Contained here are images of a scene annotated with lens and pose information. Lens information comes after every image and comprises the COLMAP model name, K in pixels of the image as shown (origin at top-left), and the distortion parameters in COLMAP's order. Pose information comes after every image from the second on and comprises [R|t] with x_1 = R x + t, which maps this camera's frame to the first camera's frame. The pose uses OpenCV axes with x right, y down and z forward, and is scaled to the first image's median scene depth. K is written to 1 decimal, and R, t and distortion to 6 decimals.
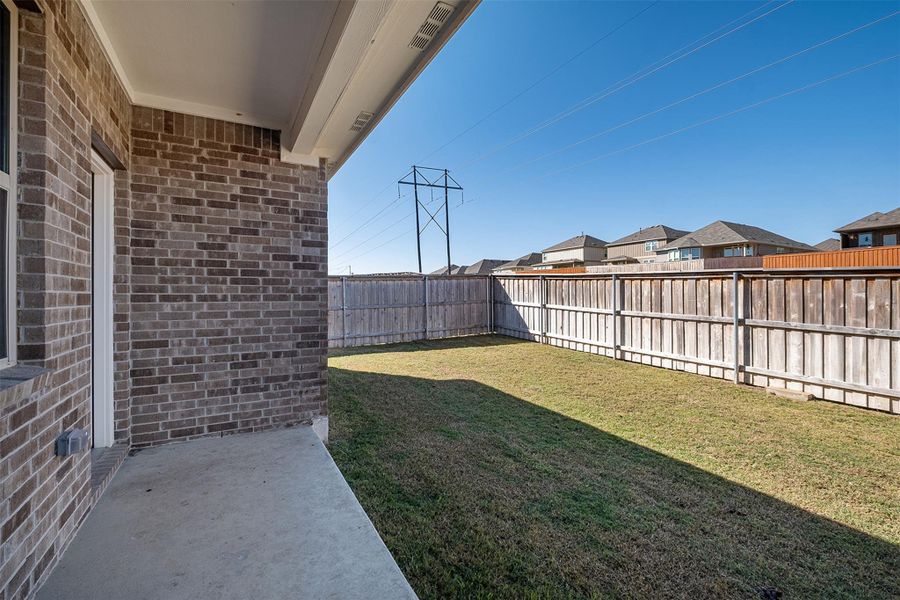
lens RADIAL K [[397.0, 0, 450.0], [0, 397.0, 295.1], [0, 0, 1]] dist [0.001483, -0.003750]
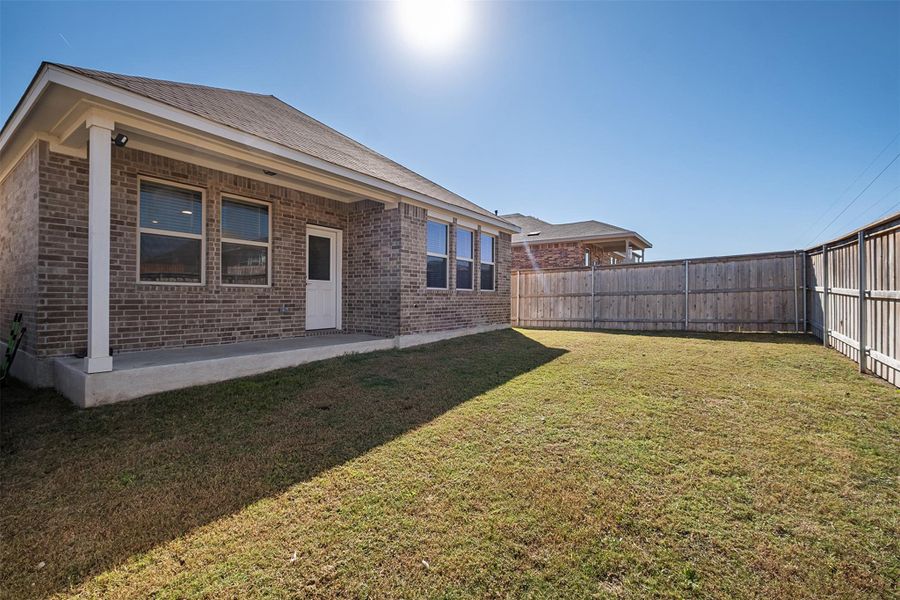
lens RADIAL K [[397.0, 0, 452.5], [0, 397.0, 300.8], [0, 0, 1]] dist [0.001483, -0.003750]
pose [[0.434799, 0.011222, -0.900458, 0.864848], [-0.005861, 0.999936, 0.009632, 0.064385], [0.900508, 0.001089, 0.434837, 0.217652]]
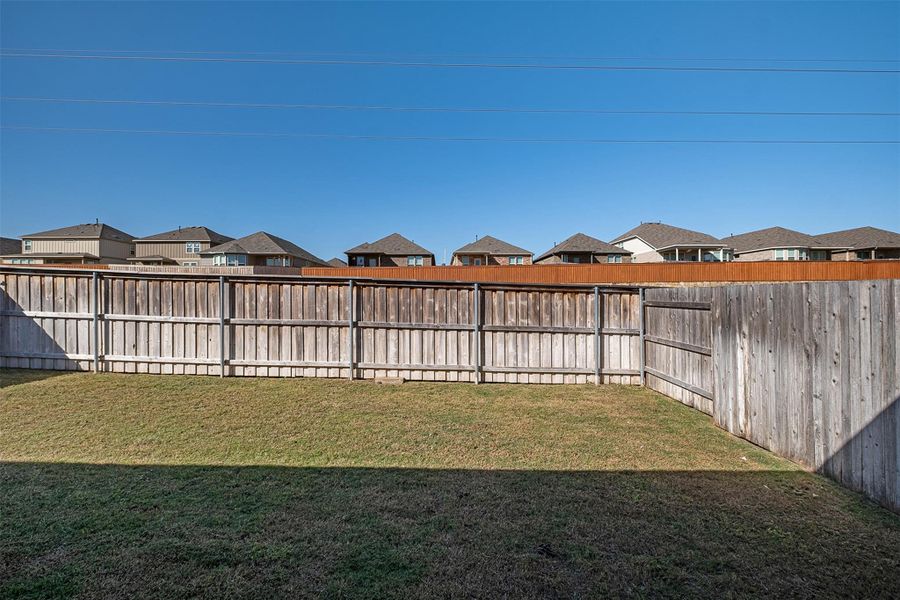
lens RADIAL K [[397.0, 0, 451.5], [0, 397.0, 291.9], [0, 0, 1]] dist [0.001483, -0.003750]
pose [[0.471070, 0.017392, 0.881925, -0.126688], [0.002487, 0.999775, -0.021044, 0.000783], [-0.882092, 0.012107, 0.470921, 0.218614]]
